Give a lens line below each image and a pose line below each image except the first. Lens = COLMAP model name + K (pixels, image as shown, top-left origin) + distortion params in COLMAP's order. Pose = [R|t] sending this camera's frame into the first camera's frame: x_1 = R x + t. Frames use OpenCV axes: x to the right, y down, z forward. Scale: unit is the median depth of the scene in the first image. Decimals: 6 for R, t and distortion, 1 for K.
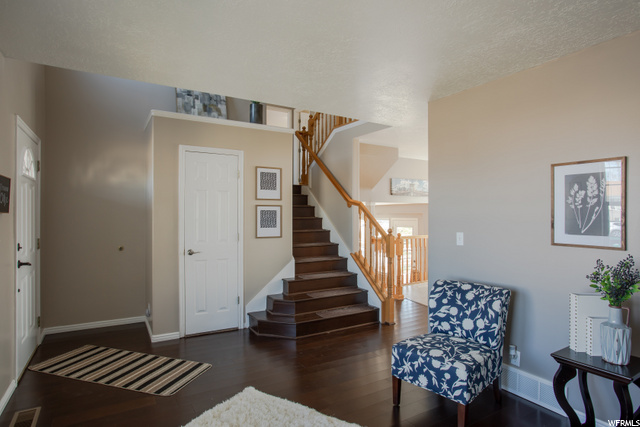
lens RADIAL K [[354.0, 0, 316.5], [0, 354.0, 215.4], [0, 0, 1]] dist [-0.073765, 0.042961]
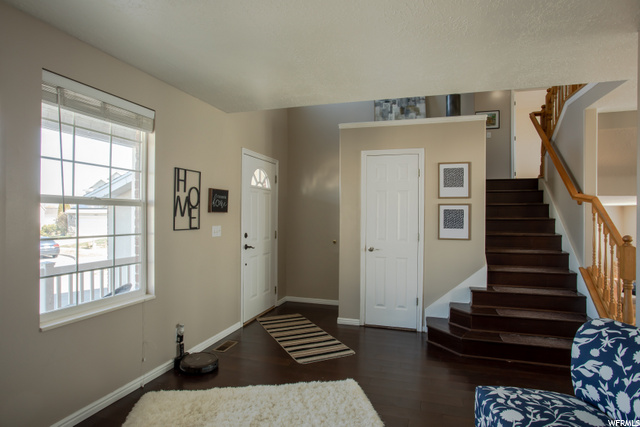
lens RADIAL K [[354.0, 0, 316.5], [0, 354.0, 215.4], [0, 0, 1]] dist [-0.073765, 0.042961]
pose [[0.659436, 0.004274, -0.751749, 0.322679], [-0.004787, 0.999987, 0.001486, 0.000882], [0.751746, 0.002619, 0.659448, 0.142784]]
